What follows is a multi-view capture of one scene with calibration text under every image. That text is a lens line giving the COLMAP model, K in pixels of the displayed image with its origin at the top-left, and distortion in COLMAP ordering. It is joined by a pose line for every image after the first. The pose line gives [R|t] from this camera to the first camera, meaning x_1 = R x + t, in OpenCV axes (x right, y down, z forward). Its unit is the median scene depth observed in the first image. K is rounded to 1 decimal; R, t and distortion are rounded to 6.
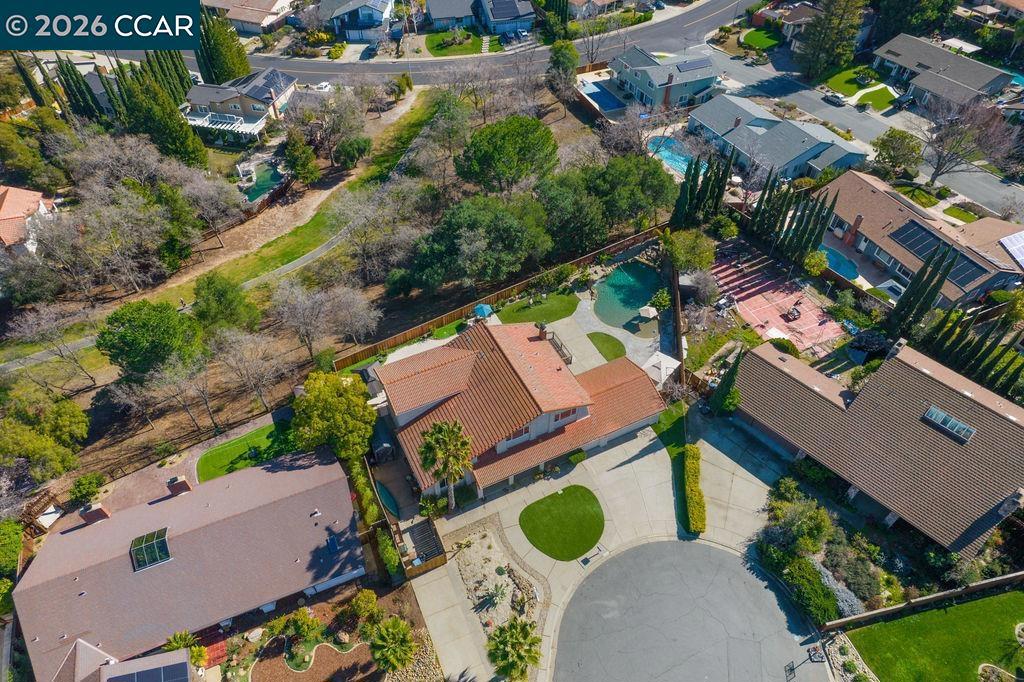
lens RADIAL K [[663.5, 0, 510.5], [0, 663.5, 357.5], [0, 0, 1]] dist [-0.073712, 0.058229]
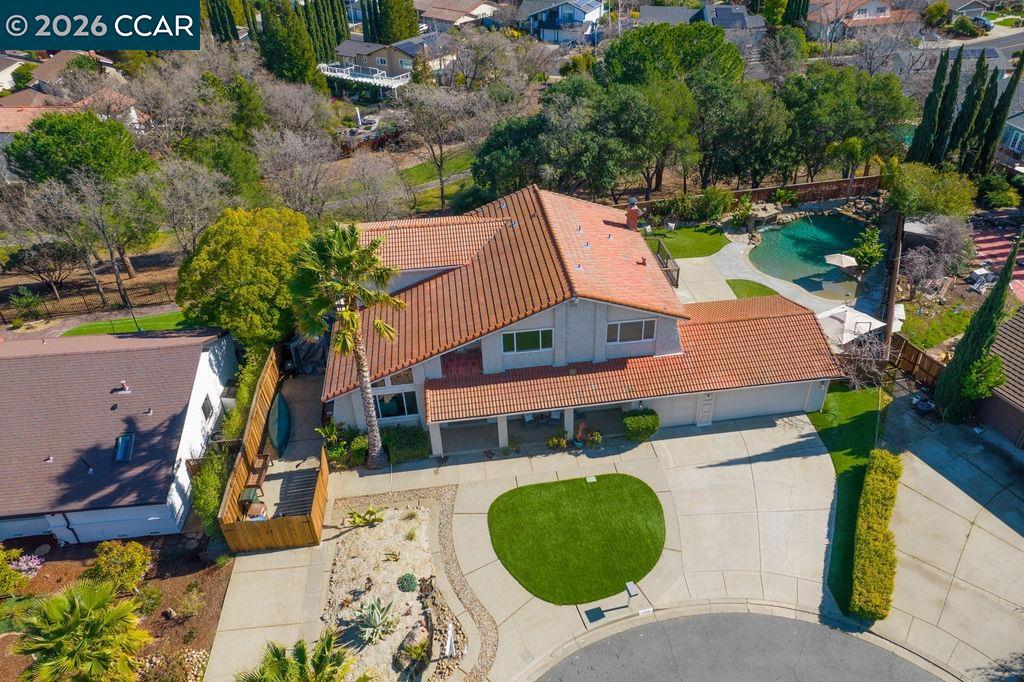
lens RADIAL K [[741.8, 0, 558.2], [0, 741.8, 337.5], [0, 0, 1]] dist [-0.052440, 0.009896]
pose [[0.957879, 0.155697, -0.241302, 0.163339], [-0.208274, 0.955157, -0.210469, 0.216245], [0.197711, 0.251861, 0.947352, 0.426643]]
